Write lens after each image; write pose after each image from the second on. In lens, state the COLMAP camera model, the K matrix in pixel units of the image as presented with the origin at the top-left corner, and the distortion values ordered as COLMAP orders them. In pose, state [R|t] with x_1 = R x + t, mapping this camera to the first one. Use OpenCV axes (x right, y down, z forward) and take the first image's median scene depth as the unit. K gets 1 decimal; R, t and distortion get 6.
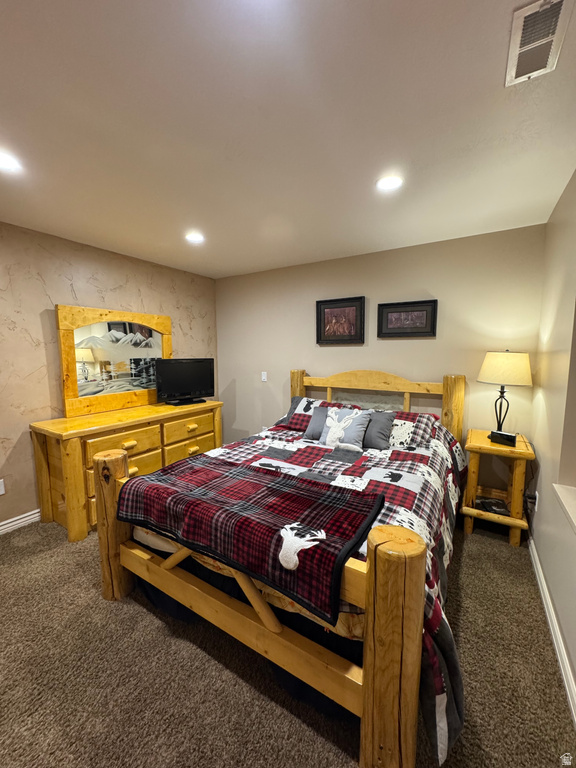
lens RADIAL K [[307.4, 0, 286.3], [0, 307.4, 383.4], [0, 0, 1]] dist [-0.003839, 0.001002]
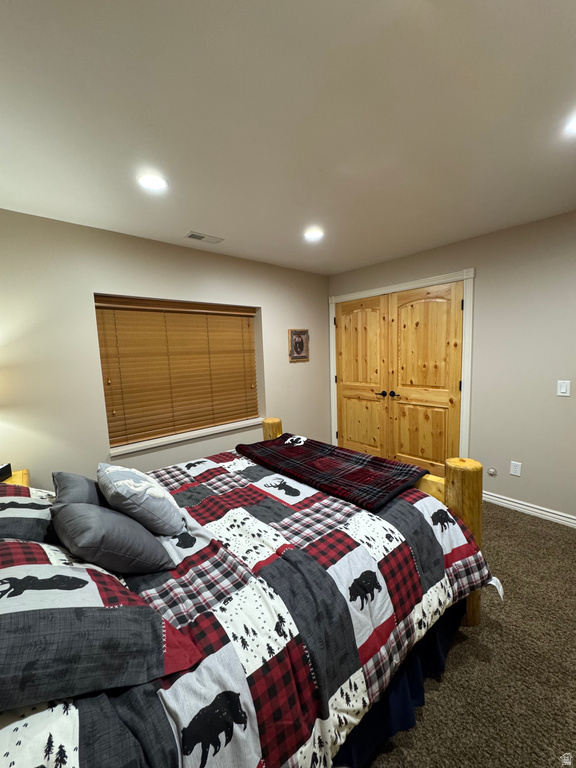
lens RADIAL K [[307.4, 0, 287.1], [0, 307.4, 385.1], [0, 0, 1]] dist [-0.003839, 0.001002]
pose [[-0.959153, 0.003682, 0.282863, -0.239503], [0.066662, 0.974698, 0.213355, -0.166120], [-0.274920, 0.223496, -0.935130, 1.411337]]
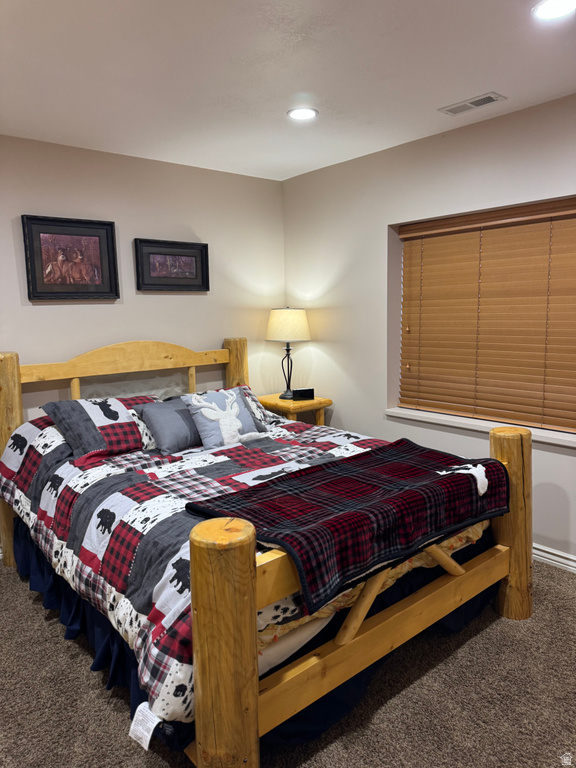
lens RADIAL K [[543.7, 0, 291.0], [0, 543.7, 379.2], [0, 0, 1]] dist [0.057263, -0.068400]
pose [[0.290422, -0.127473, 0.948370, -0.936600], [0.125403, 0.987610, 0.094344, -0.041291], [-0.948646, 0.091529, 0.302809, 0.458943]]
